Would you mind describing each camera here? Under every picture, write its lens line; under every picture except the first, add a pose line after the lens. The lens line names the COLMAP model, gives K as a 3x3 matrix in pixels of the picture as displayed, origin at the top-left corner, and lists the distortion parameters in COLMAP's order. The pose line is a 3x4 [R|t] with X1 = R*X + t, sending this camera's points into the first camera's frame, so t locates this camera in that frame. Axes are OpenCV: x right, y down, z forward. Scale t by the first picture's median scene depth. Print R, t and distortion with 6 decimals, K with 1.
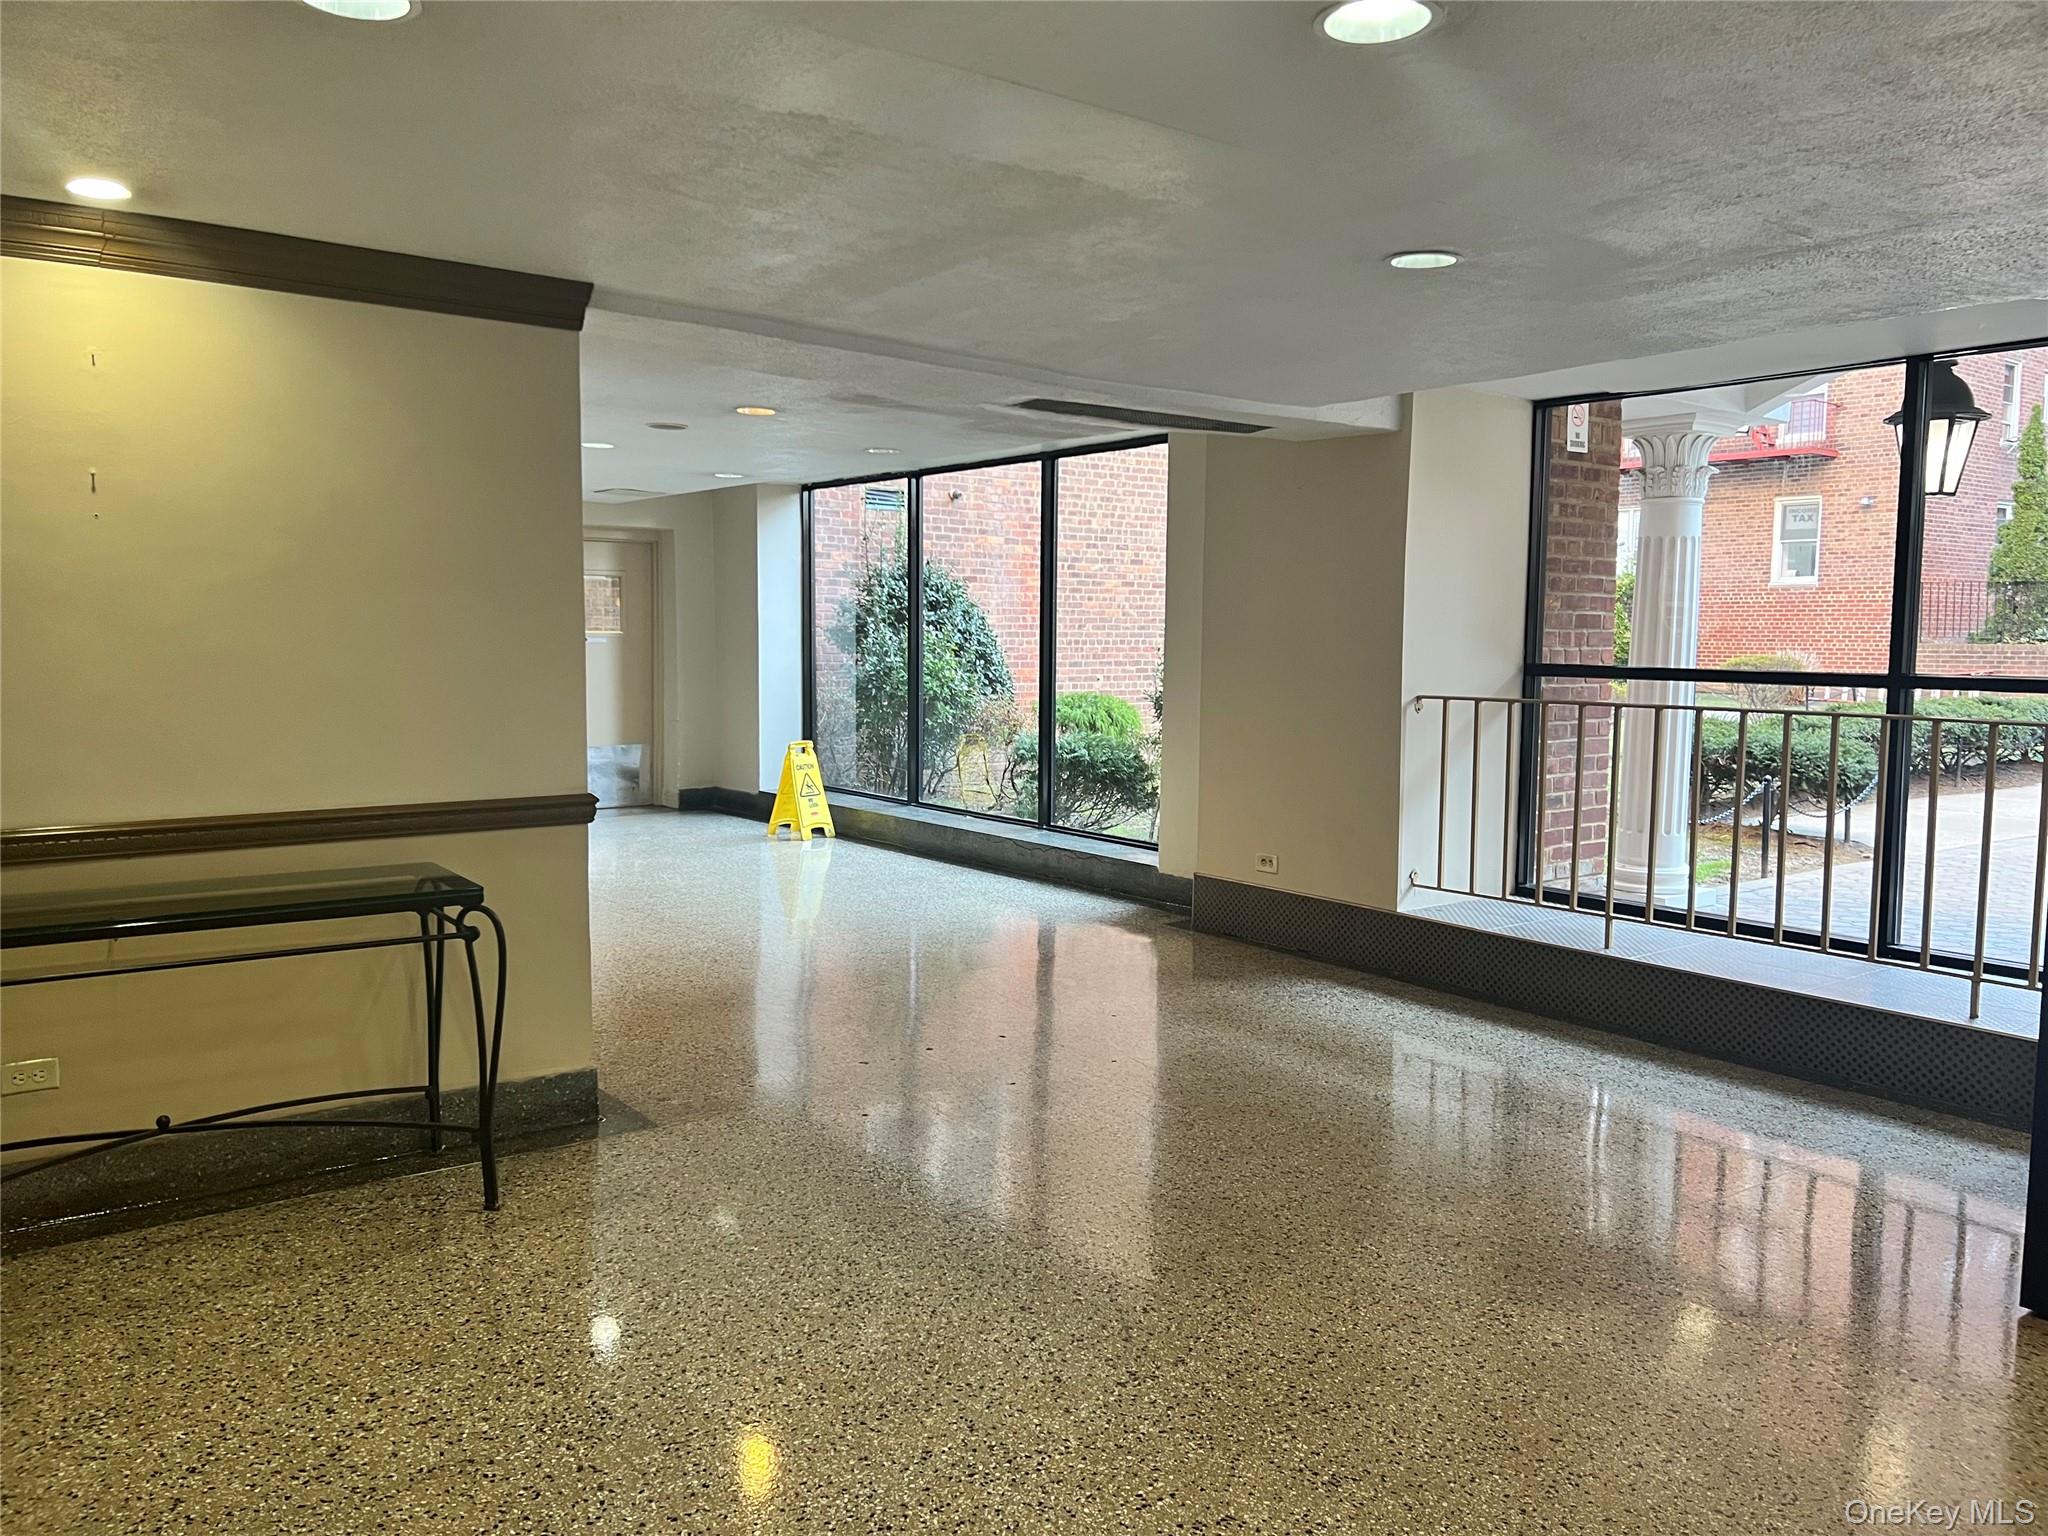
lens RADIAL K [[1554.6, 0, 1028.0], [0, 1554.6, 777.4], [0, 0, 1]] dist [0.088310, -0.099904]
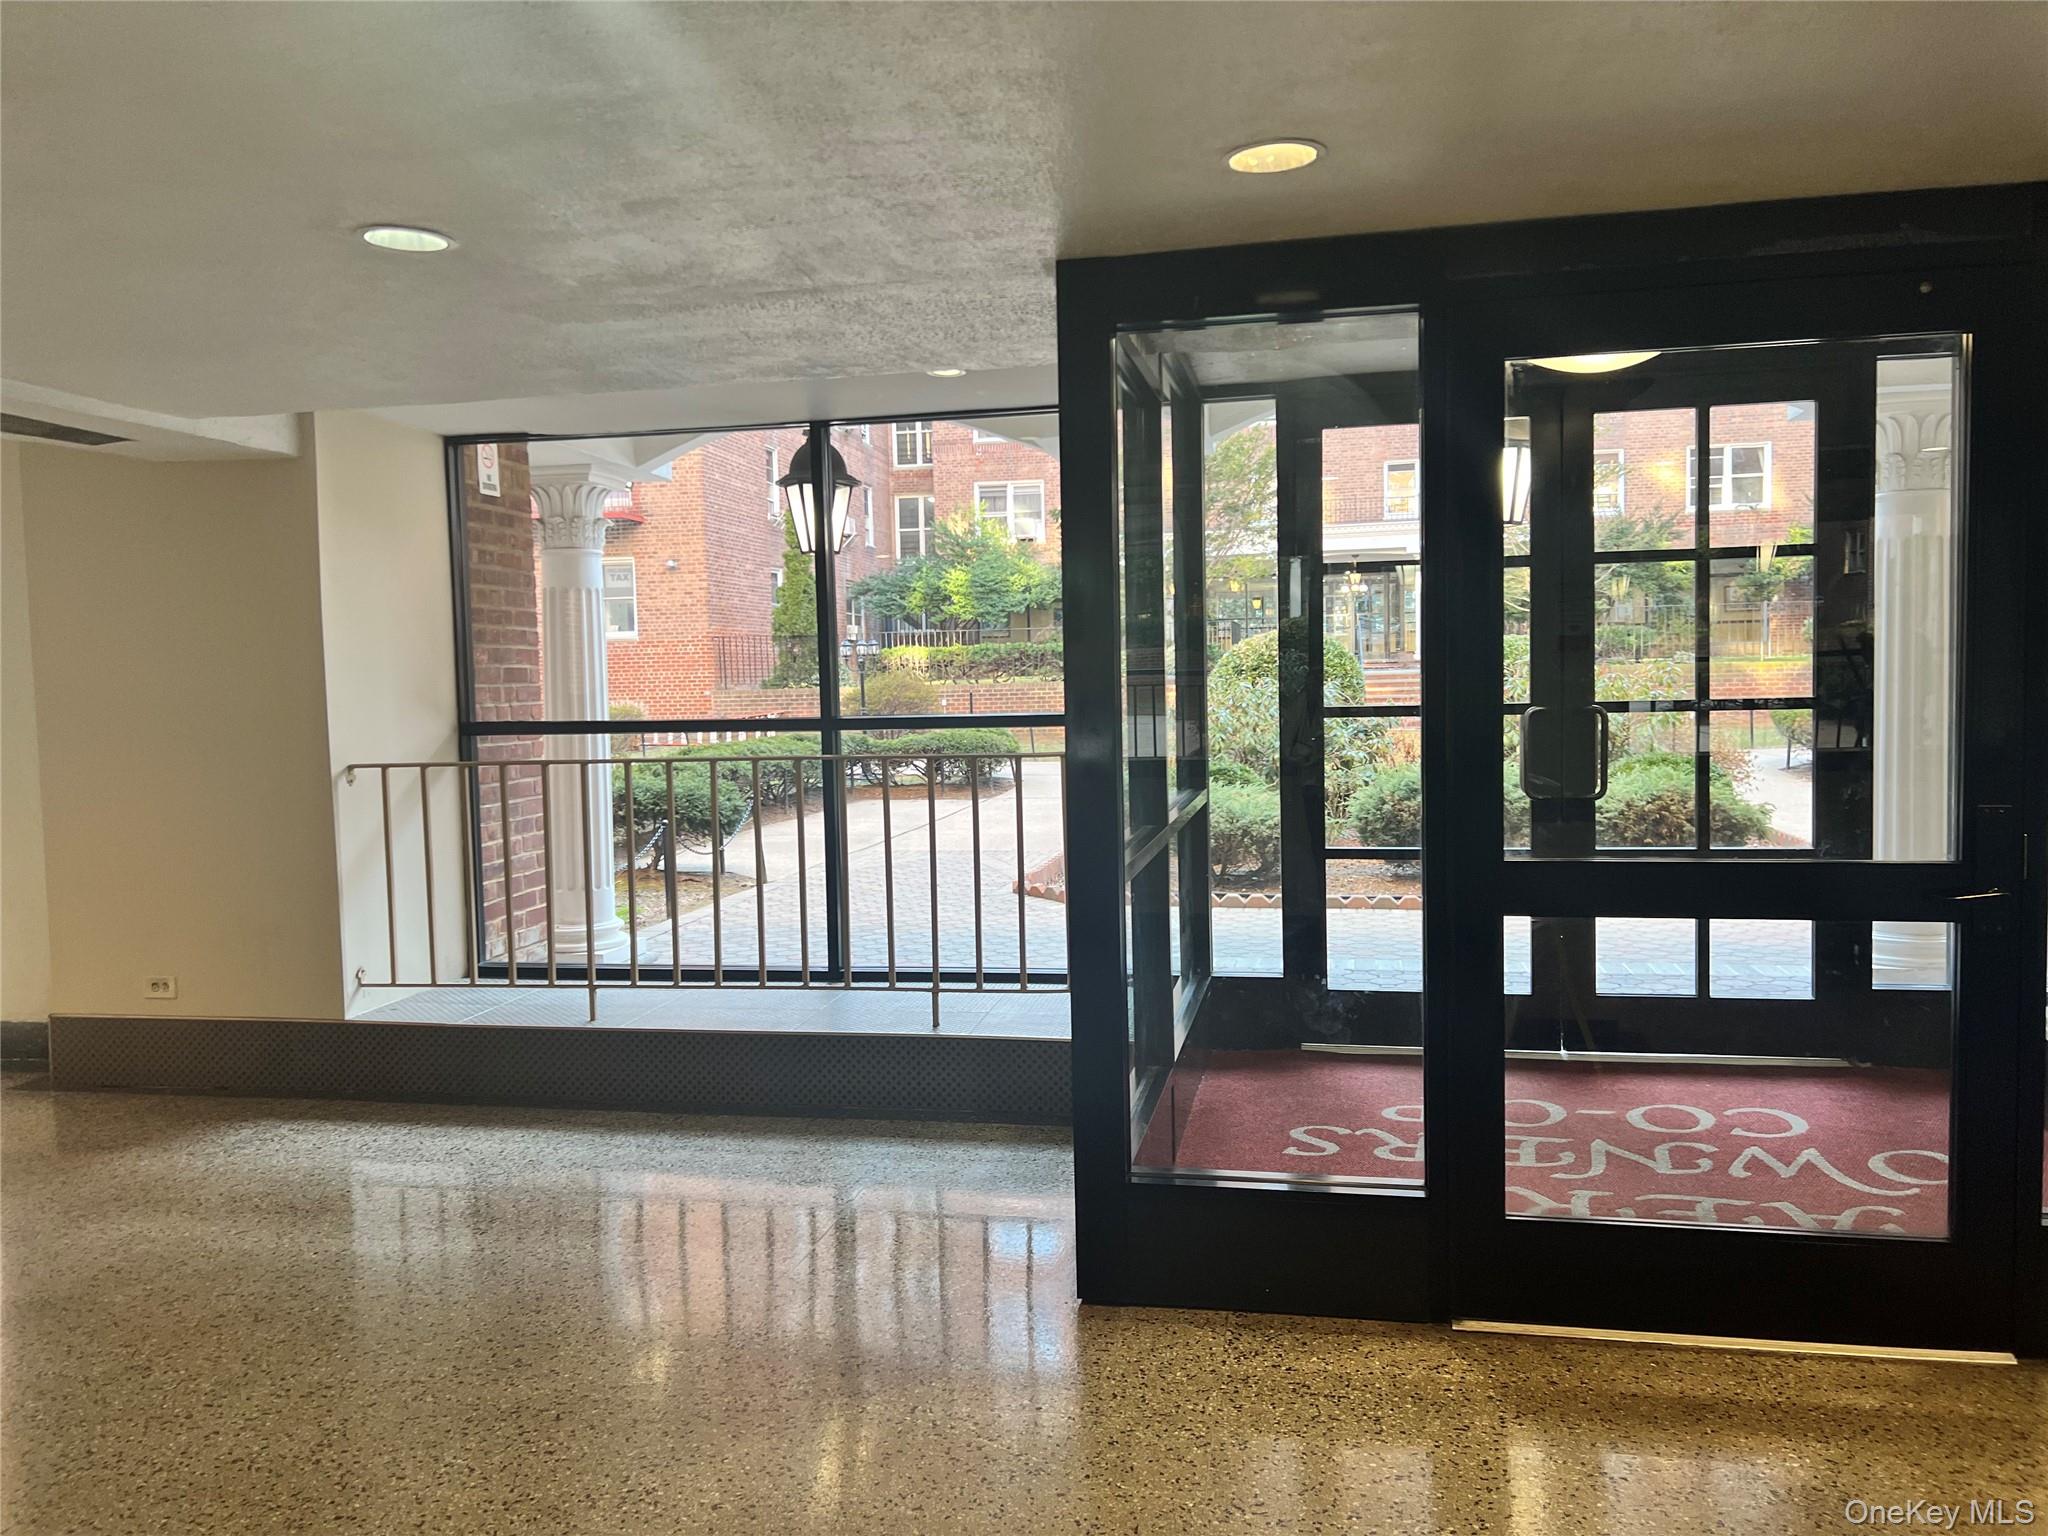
lens RADIAL K [[1554.6, 0, 1028.0], [0, 1554.6, 777.4], [0, 0, 1]] dist [0.088310, -0.099904]
pose [[0.753326, -0.070719, 0.653834, -0.032830], [0.093875, 0.995584, -0.000477, -0.009441], [-0.650912, 0.061738, 0.756638, 0.096152]]
